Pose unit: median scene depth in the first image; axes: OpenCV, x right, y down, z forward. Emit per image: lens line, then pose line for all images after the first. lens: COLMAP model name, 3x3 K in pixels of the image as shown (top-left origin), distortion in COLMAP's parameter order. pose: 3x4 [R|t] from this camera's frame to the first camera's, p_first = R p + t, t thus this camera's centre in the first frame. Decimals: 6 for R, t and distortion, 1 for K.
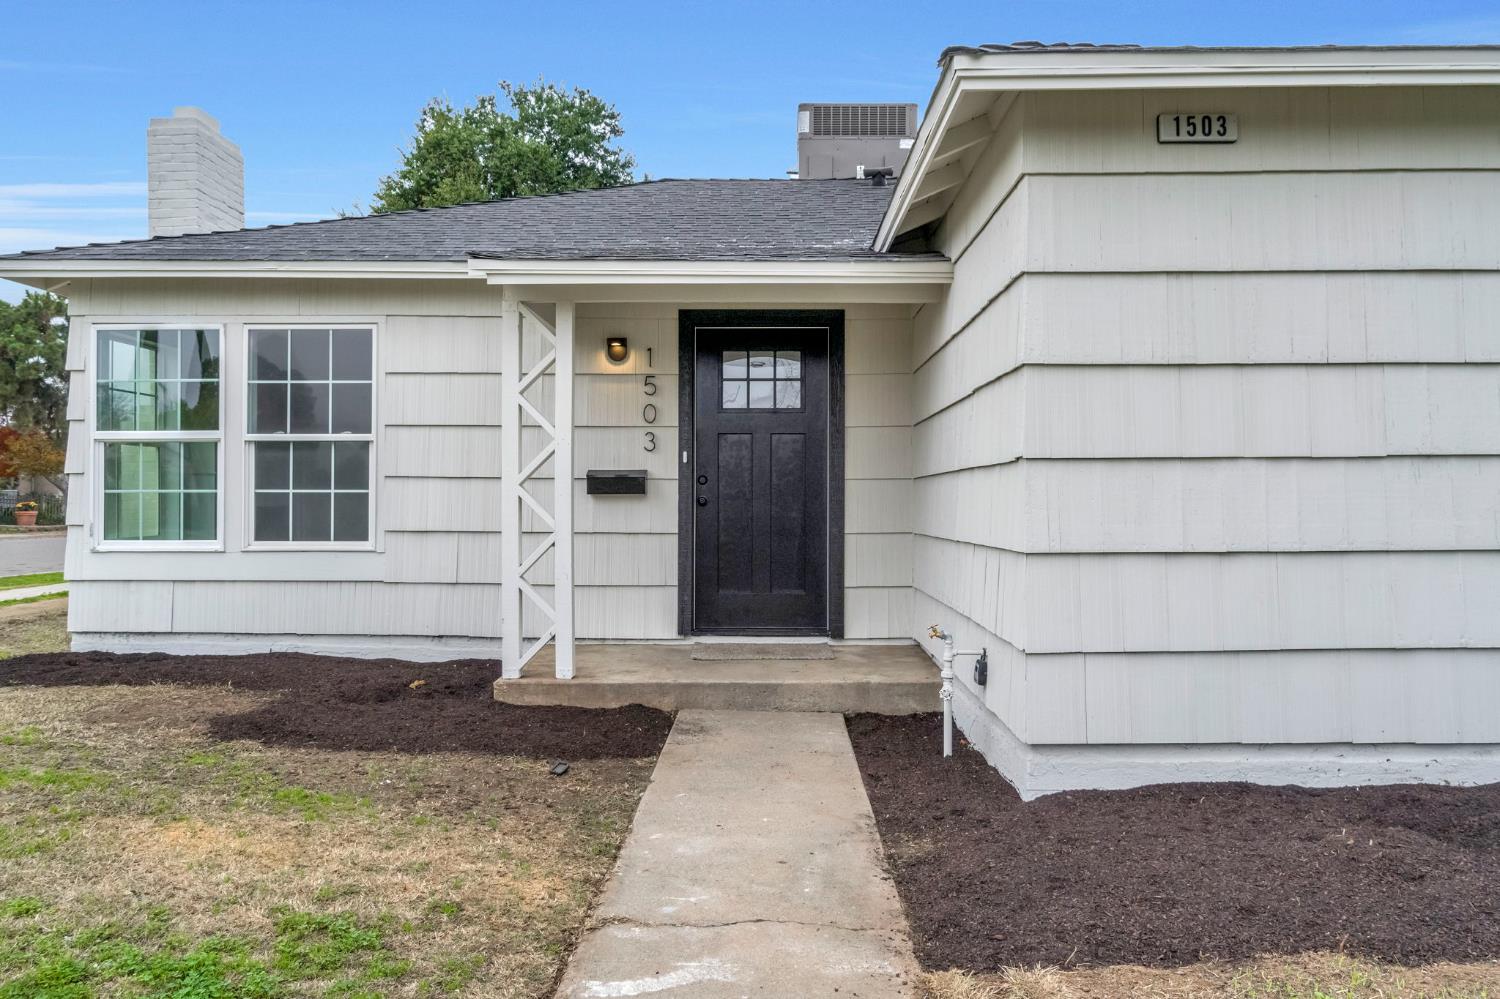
lens RADIAL K [[1068.9, 0, 751.1], [0, 1068.9, 495.8], [0, 0, 1]] dist [-0.008643, 0.001215]
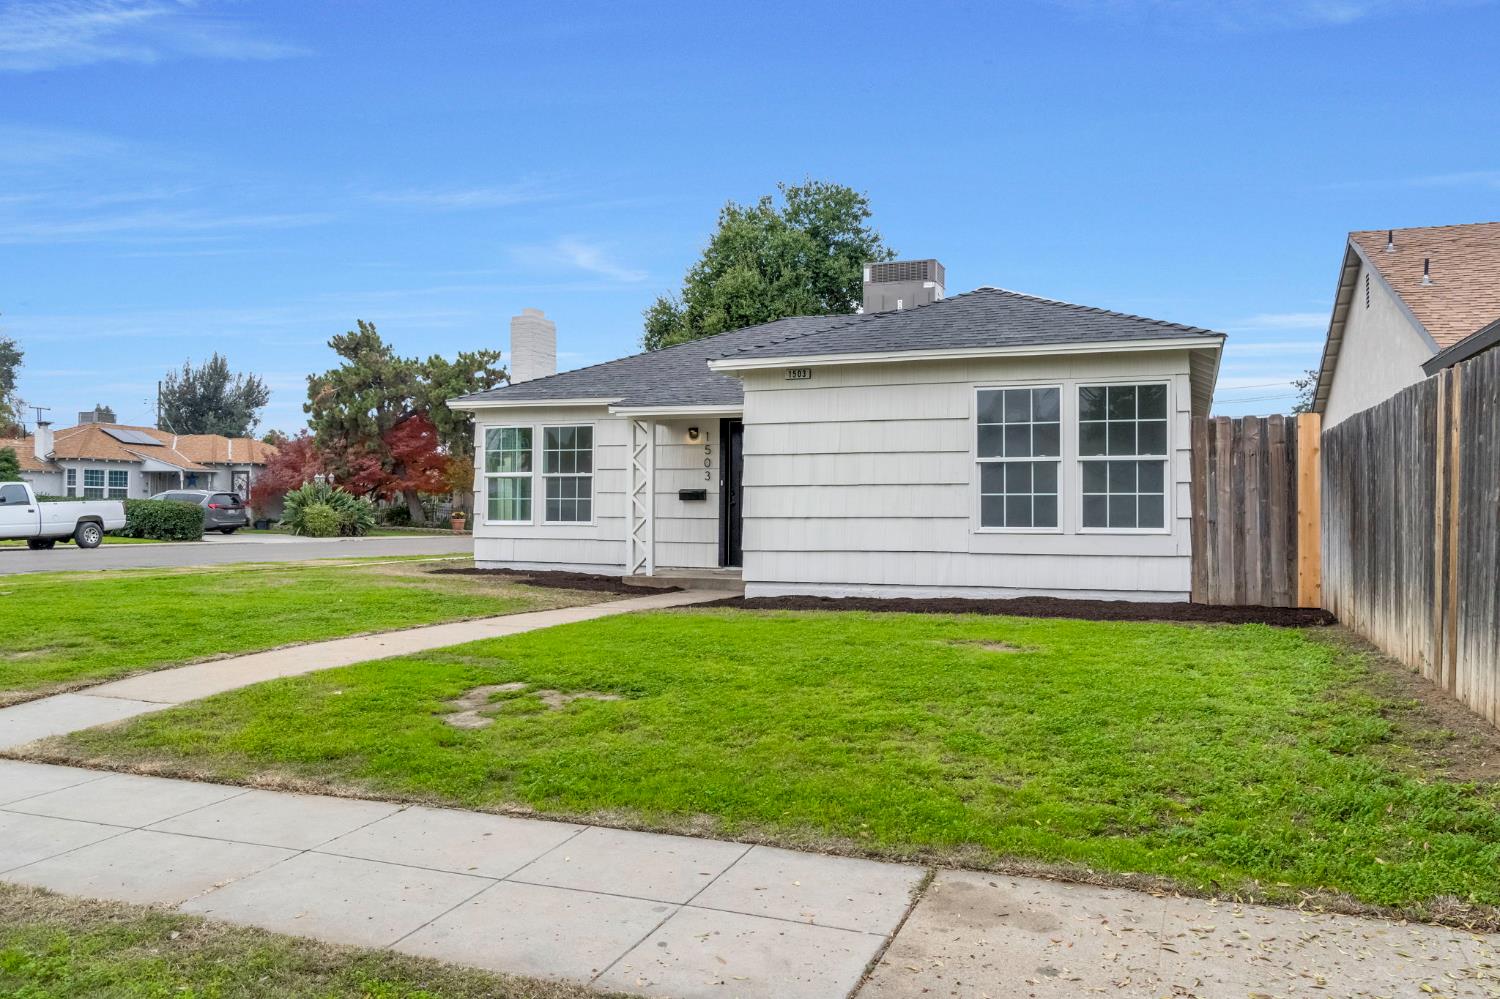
lens RADIAL K [[1136.4, 0, 750.0], [0, 1136.4, 499.5], [0, 0, 1]] dist [-0.002422, 0.000949]
pose [[0.940862, -0.000920, -0.338790, 0.754042], [-0.002719, 0.999944, -0.010266, 0.020377], [0.338780, 0.010580, 0.940806, -1.113836]]
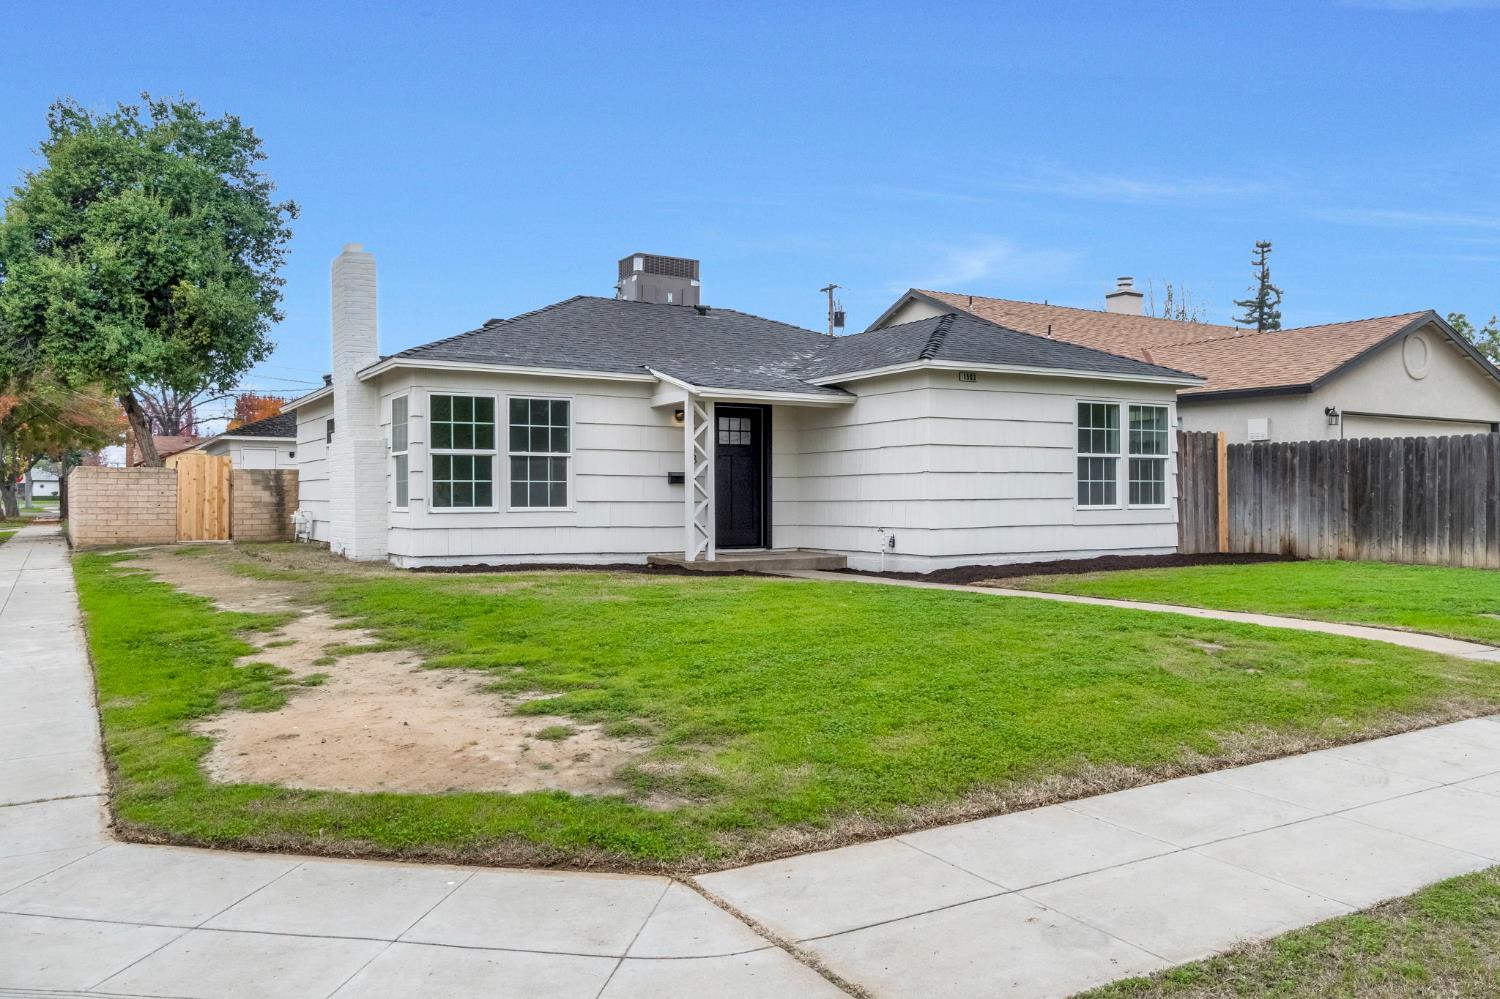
lens RADIAL K [[1136.4, 0, 750.0], [0, 1136.4, 499.5], [0, 0, 1]] dist [-0.002422, 0.000949]
pose [[0.857105, -0.003818, 0.515127, -1.157573], [0.001315, 0.999985, 0.005225, 0.018605], [-0.515140, -0.003801, 0.857098, -0.997956]]
